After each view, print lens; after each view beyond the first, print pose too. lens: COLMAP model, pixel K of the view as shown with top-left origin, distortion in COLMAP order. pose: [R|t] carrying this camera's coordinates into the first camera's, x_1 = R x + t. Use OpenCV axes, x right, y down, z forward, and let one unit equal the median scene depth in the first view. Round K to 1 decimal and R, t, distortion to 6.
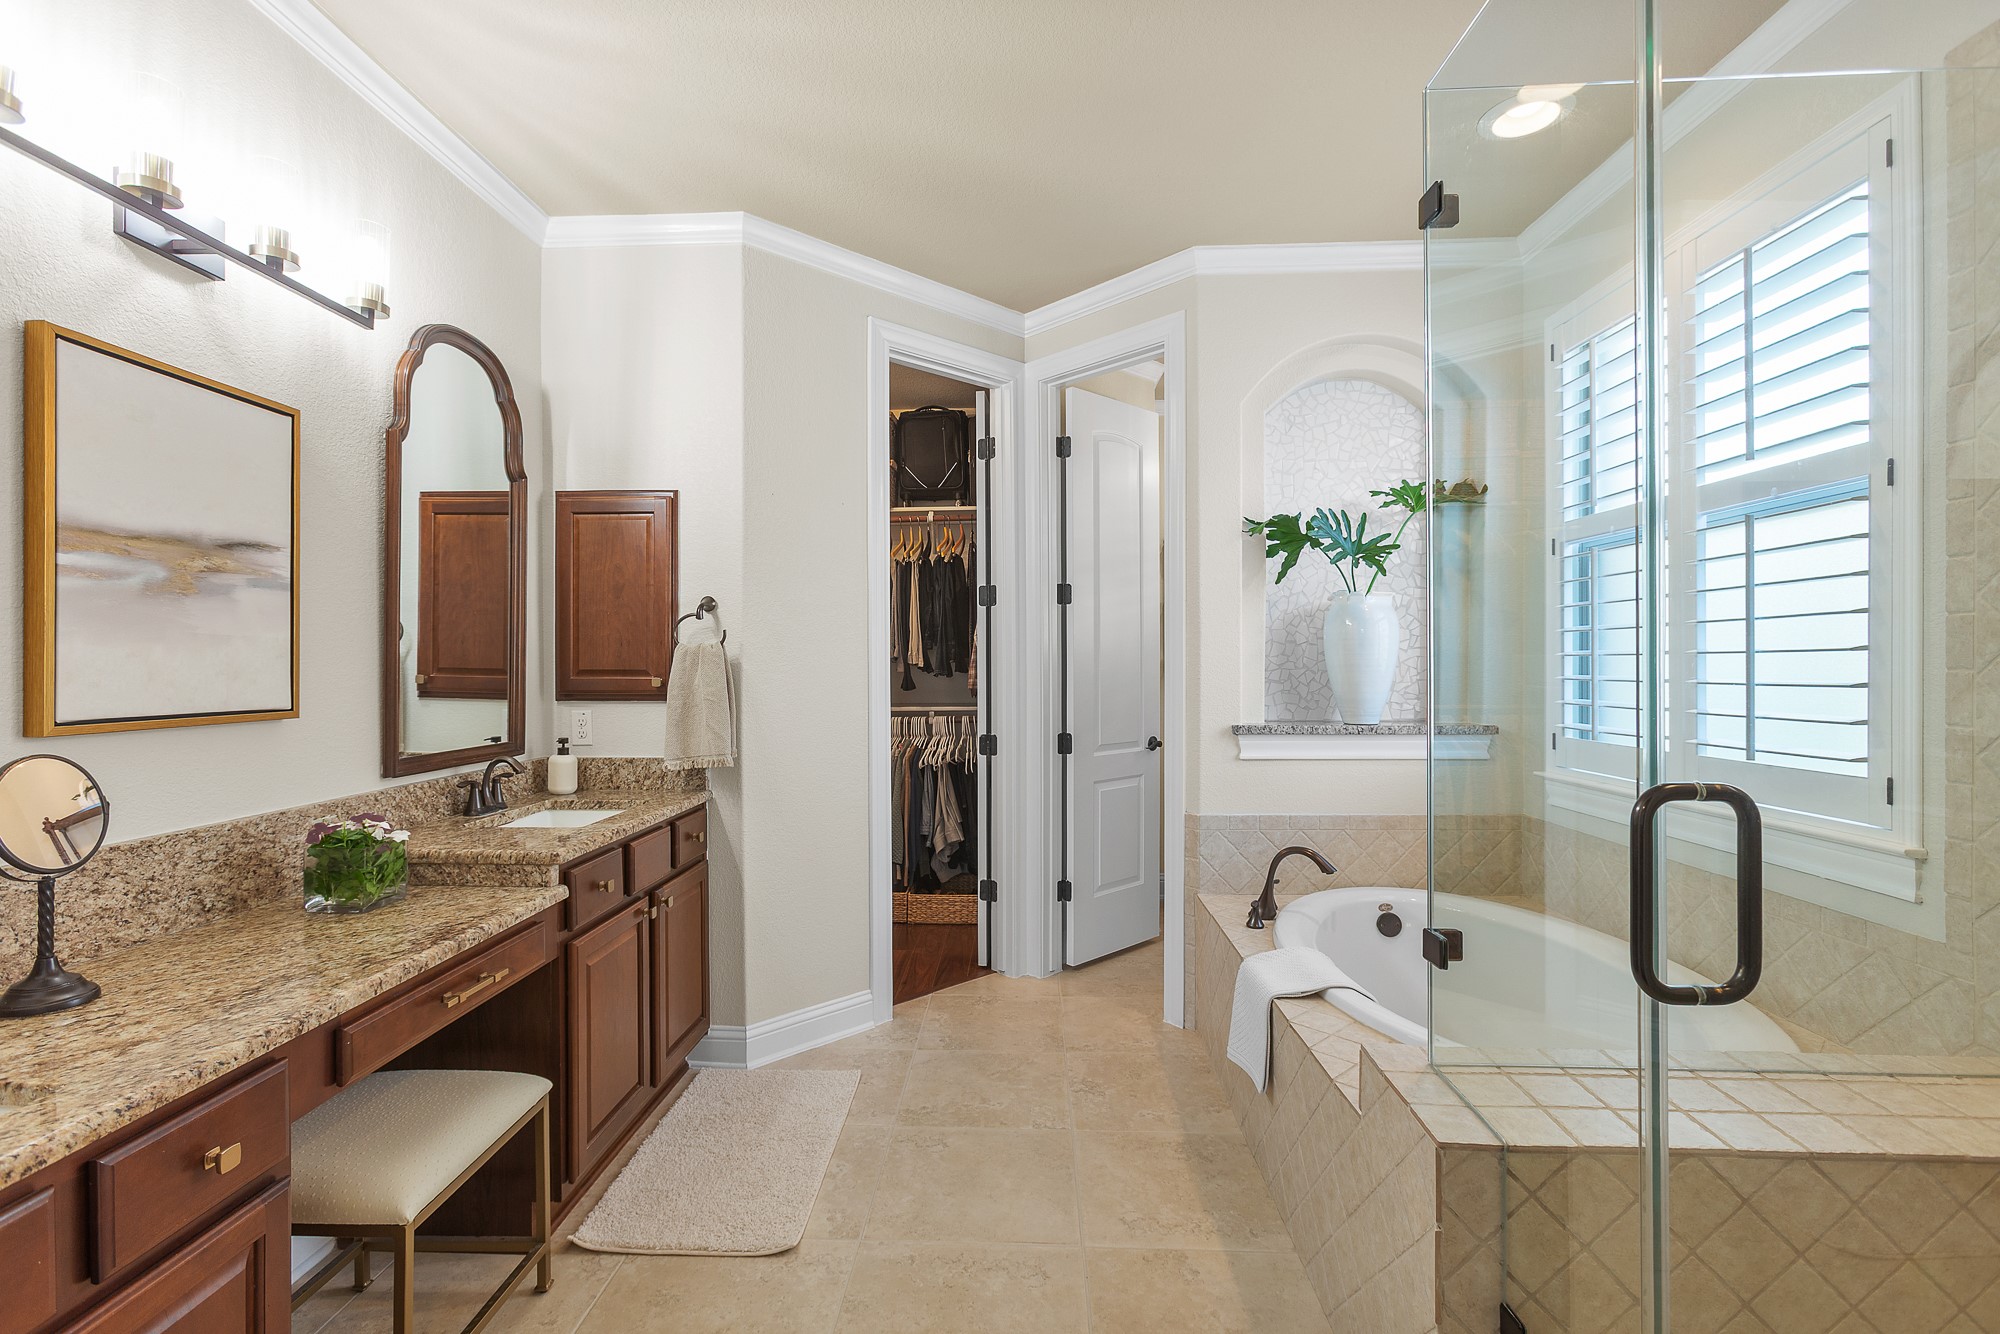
lens RADIAL K [[944.0, 0, 997.8], [0, 944.0, 659.3], [0, 0, 1]] dist [-0.021090, 0.001594]
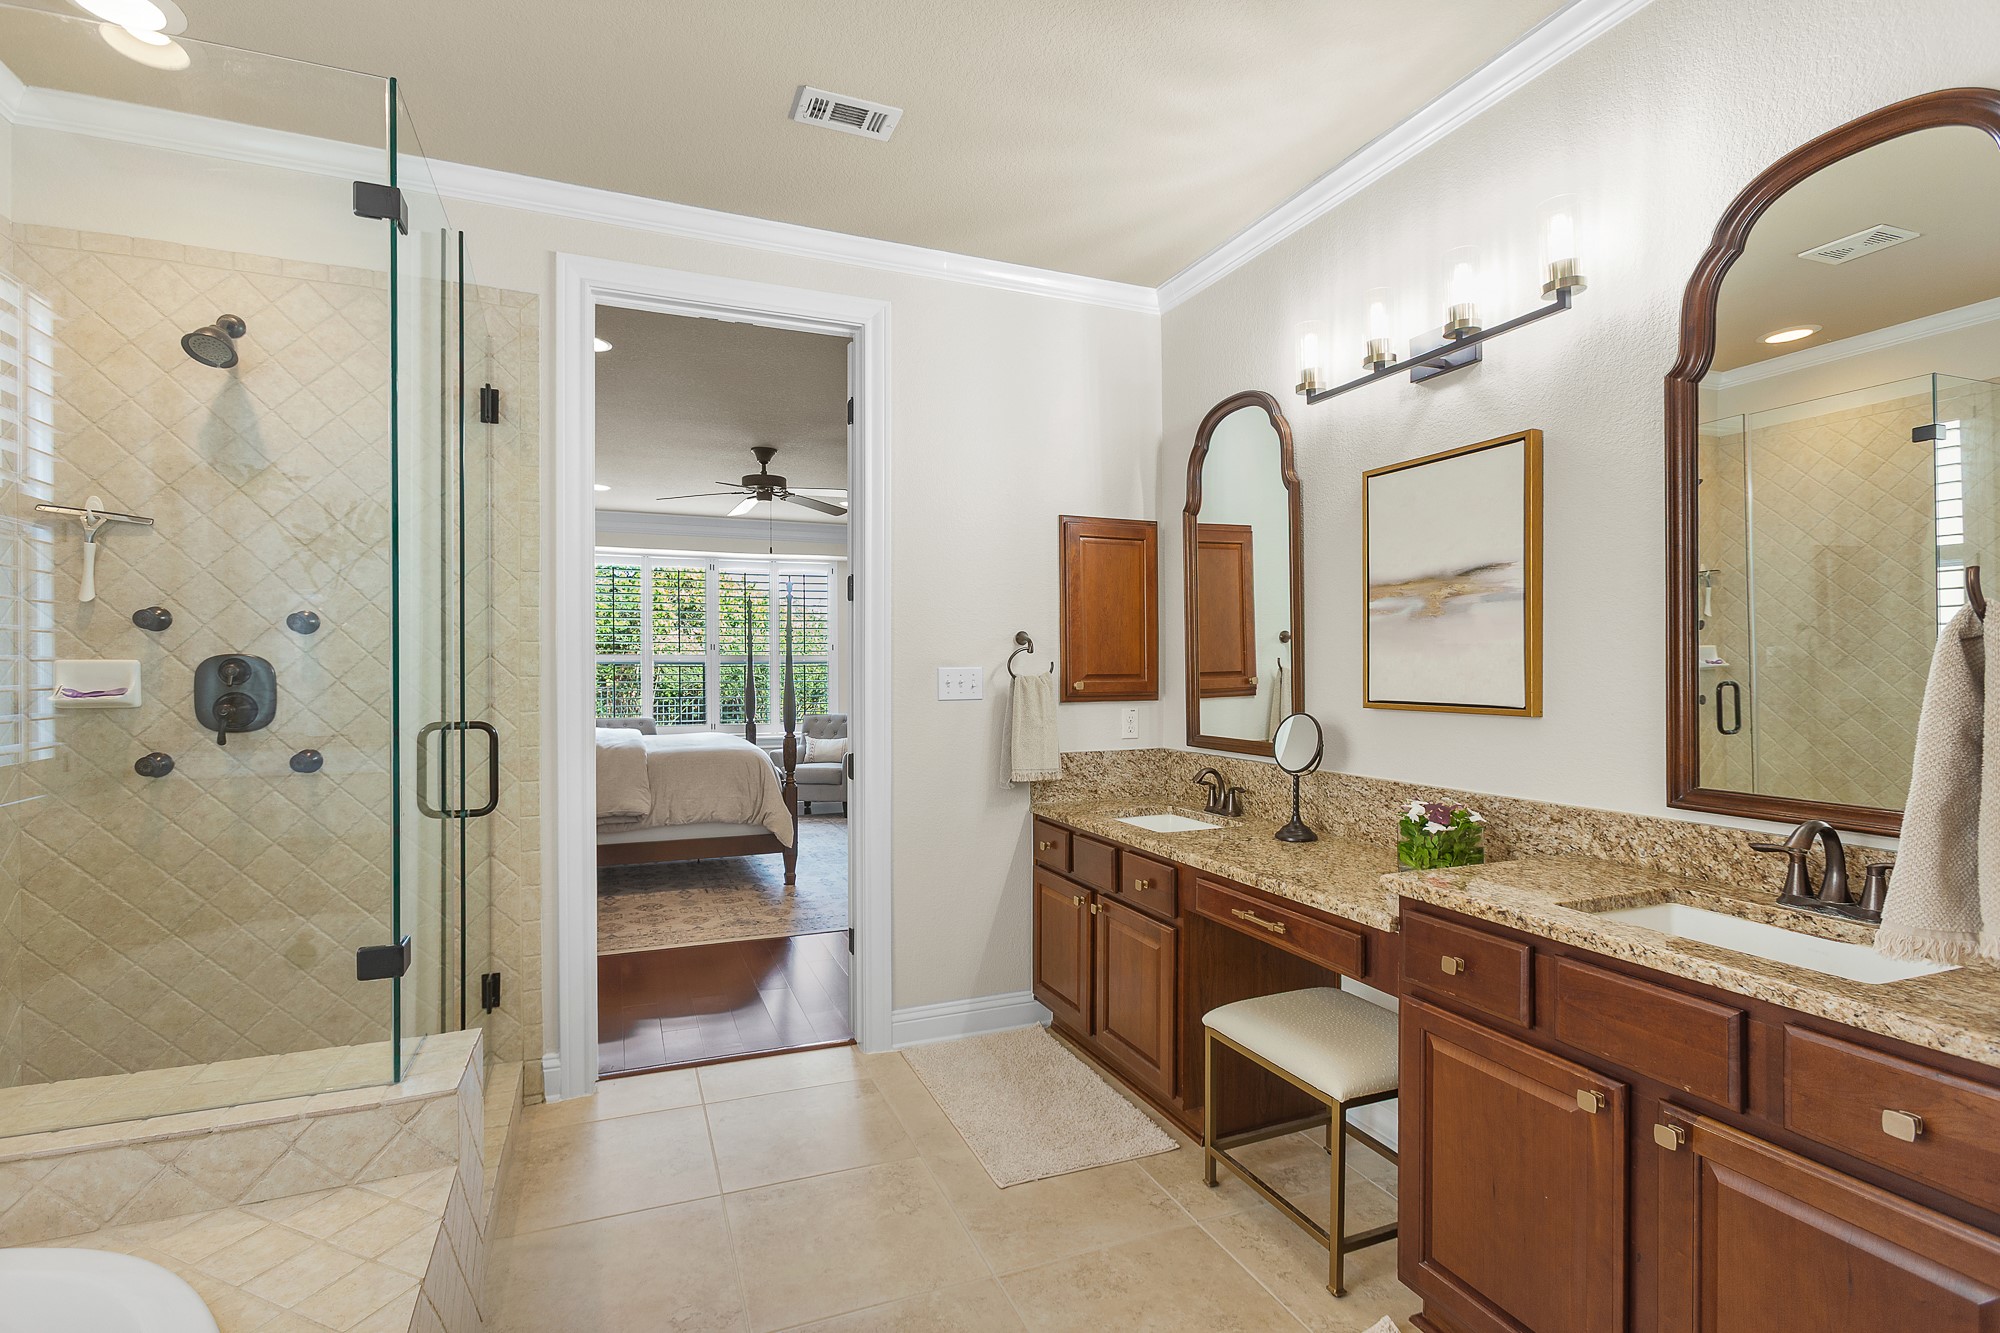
lens RADIAL K [[944.0, 0, 1005.4], [0, 944.0, 669.8], [0, 0, 1]] dist [-0.021090, 0.001594]
pose [[-0.911377, -0.004490, -0.411548, 0.270472], [-0.004180, 0.999990, -0.001654, 0.014332], [0.411551, 0.000212, -0.911387, 1.902315]]
